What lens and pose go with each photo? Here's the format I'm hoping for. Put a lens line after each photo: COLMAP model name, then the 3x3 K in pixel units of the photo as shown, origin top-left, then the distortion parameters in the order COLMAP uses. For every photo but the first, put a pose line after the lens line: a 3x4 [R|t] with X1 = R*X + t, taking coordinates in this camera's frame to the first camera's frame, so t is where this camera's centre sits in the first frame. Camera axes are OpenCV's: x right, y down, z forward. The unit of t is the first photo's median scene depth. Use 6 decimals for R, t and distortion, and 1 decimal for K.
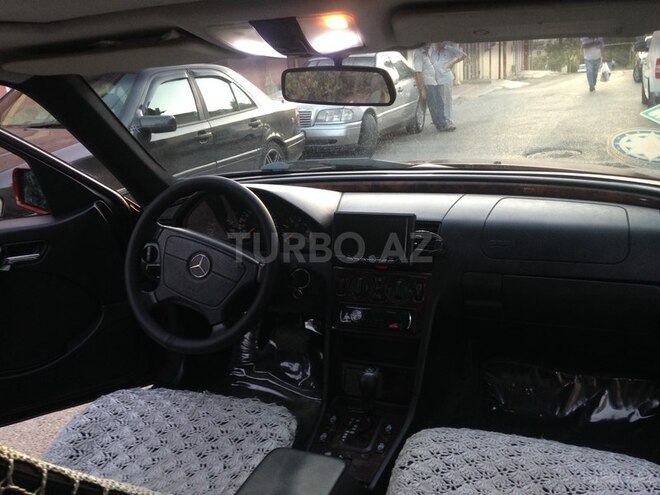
lens RADIAL K [[621.7, 0, 330.0], [0, 621.7, 247.5], [0, 0, 1]] dist [0.186320, -0.376686]
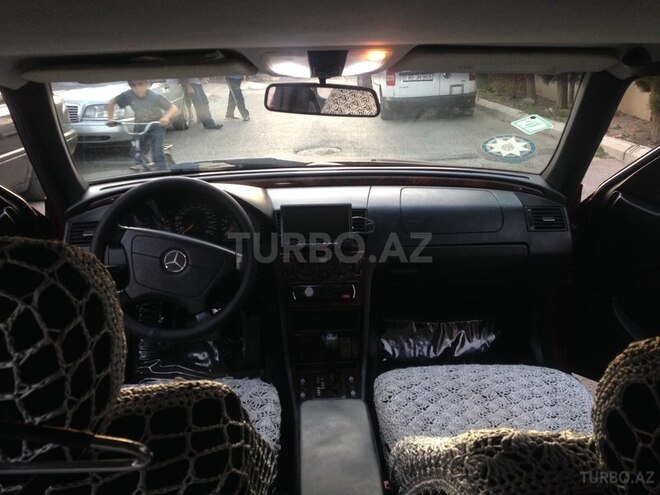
lens RADIAL K [[633.8, 0, 330.0], [0, 633.8, 247.5], [0, 0, 1]] dist [0.102013, -0.005126]
pose [[0.904685, -0.077815, 0.418915, -0.411495], [0.076158, 0.996881, 0.020706, 0.003135], [-0.419219, 0.013172, 0.907789, -0.099376]]
